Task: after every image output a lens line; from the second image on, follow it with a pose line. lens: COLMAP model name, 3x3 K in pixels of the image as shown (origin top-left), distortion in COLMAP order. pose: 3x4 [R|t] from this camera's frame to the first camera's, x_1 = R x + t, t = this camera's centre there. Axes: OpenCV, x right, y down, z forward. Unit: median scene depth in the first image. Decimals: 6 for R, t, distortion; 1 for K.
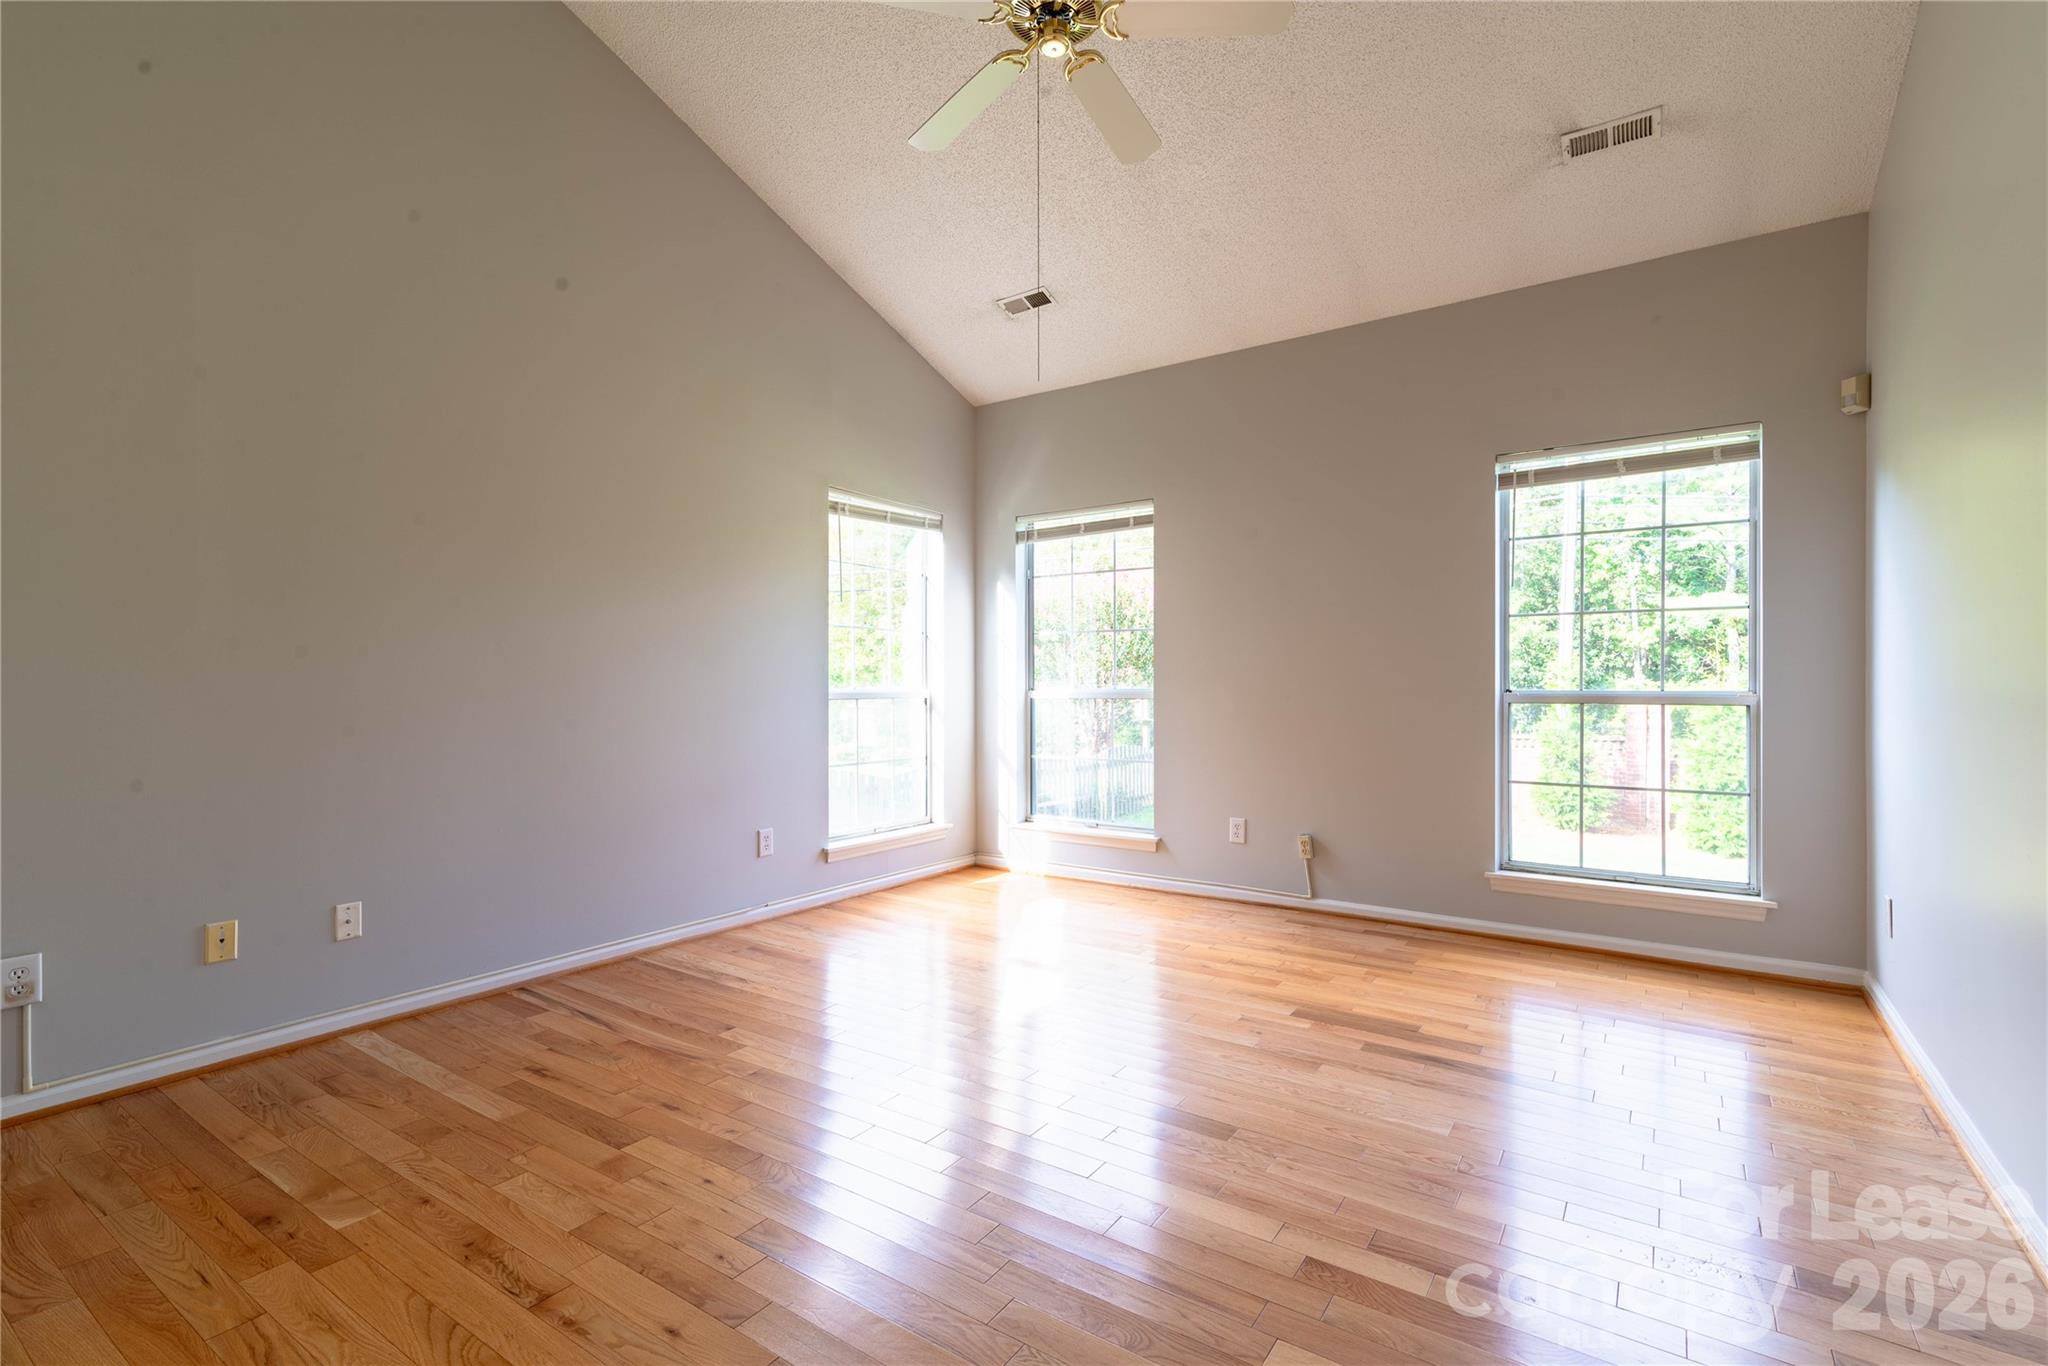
lens RADIAL K [[920.8, 0, 1024.0], [0, 920.8, 683.0], [0, 0, 1]] dist [0.004190, -0.000099]
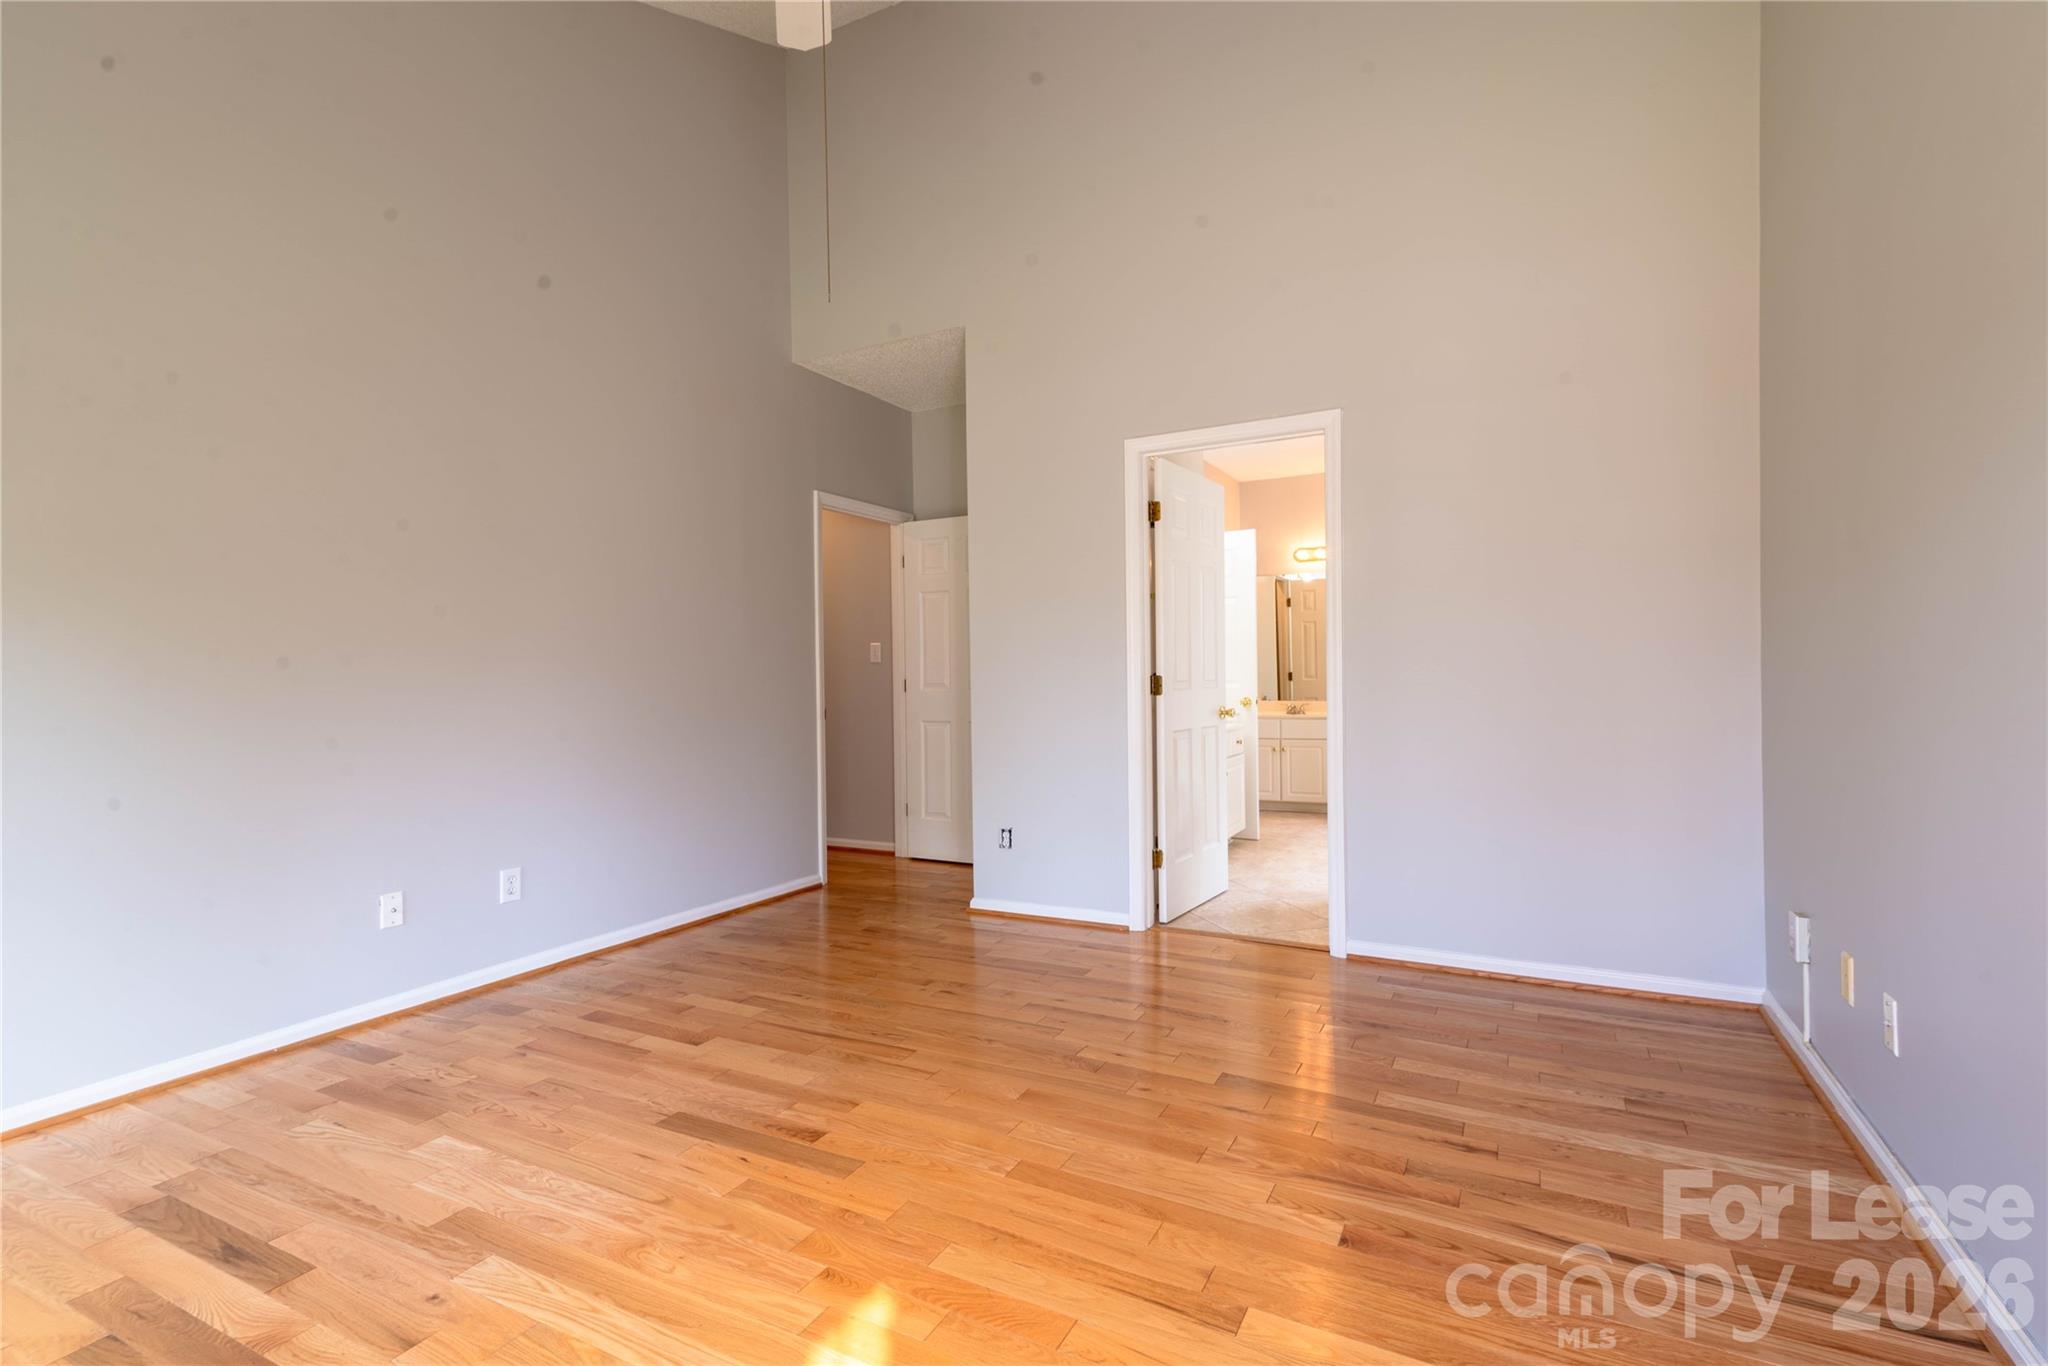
lens RADIAL K [[920.8, 0, 1024.0], [0, 920.8, 683.0], [0, 0, 1]] dist [0.004190, -0.000099]
pose [[-0.993183, 0.016754, -0.115359, -0.053496], [0.016516, 0.999859, 0.003023, 0.003875], [0.115393, 0.001097, -0.993319, 1.791176]]
